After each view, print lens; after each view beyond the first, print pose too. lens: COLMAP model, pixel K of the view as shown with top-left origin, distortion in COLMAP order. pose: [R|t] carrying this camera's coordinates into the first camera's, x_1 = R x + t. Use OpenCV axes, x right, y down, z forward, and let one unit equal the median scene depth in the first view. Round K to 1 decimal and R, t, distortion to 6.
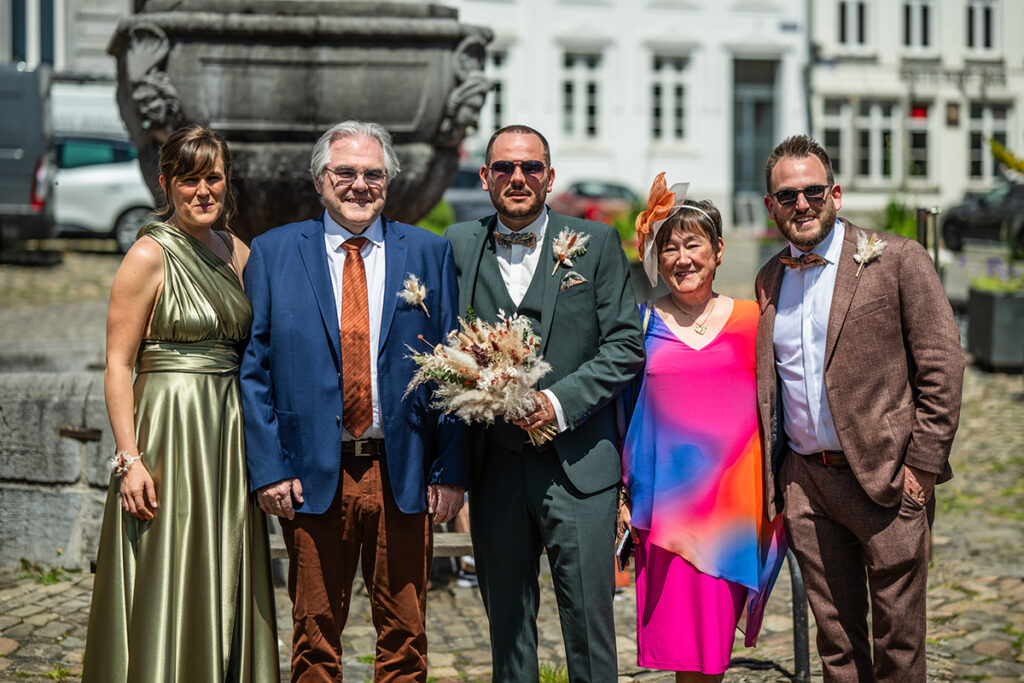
lens RADIAL K [[2717.6, 0, 507.1], [0, 2717.6, 337.4], [0, 0, 1]] dist [-0.014209, 0.000000]
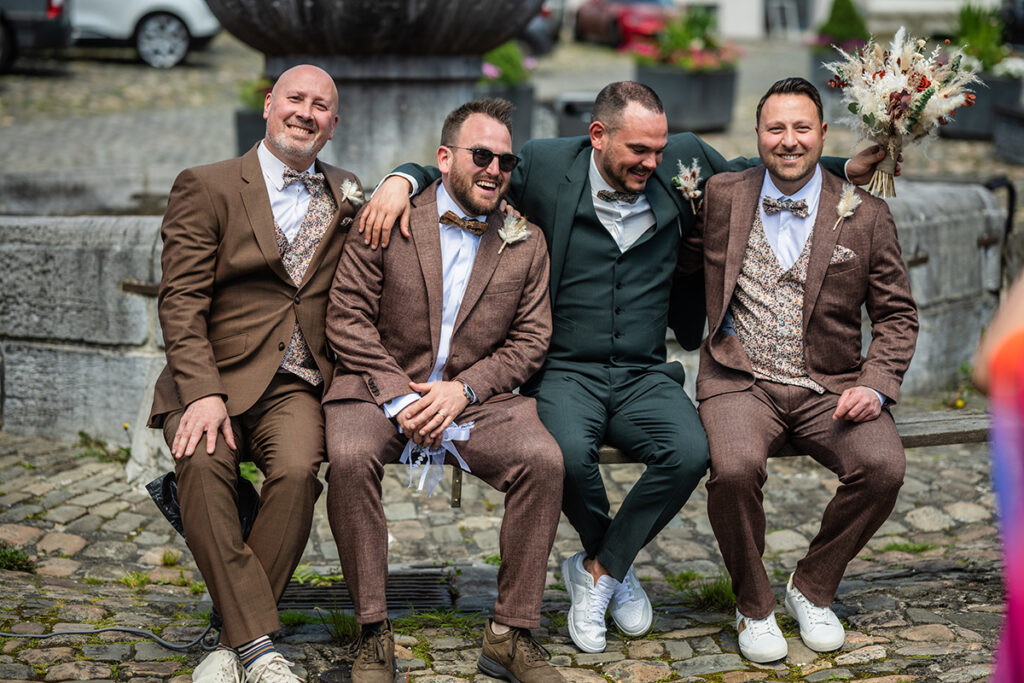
lens RADIAL K [[2717.6, 0, 519.3], [0, 2717.6, 344.4], [0, 0, 1]] dist [-0.014209, 0.000000]
pose [[0.999994, -0.001785, 0.002870, -0.041171], [0.001564, 0.997182, 0.075001, -0.011422], [-0.002996, -0.074996, 0.997179, 0.136991]]
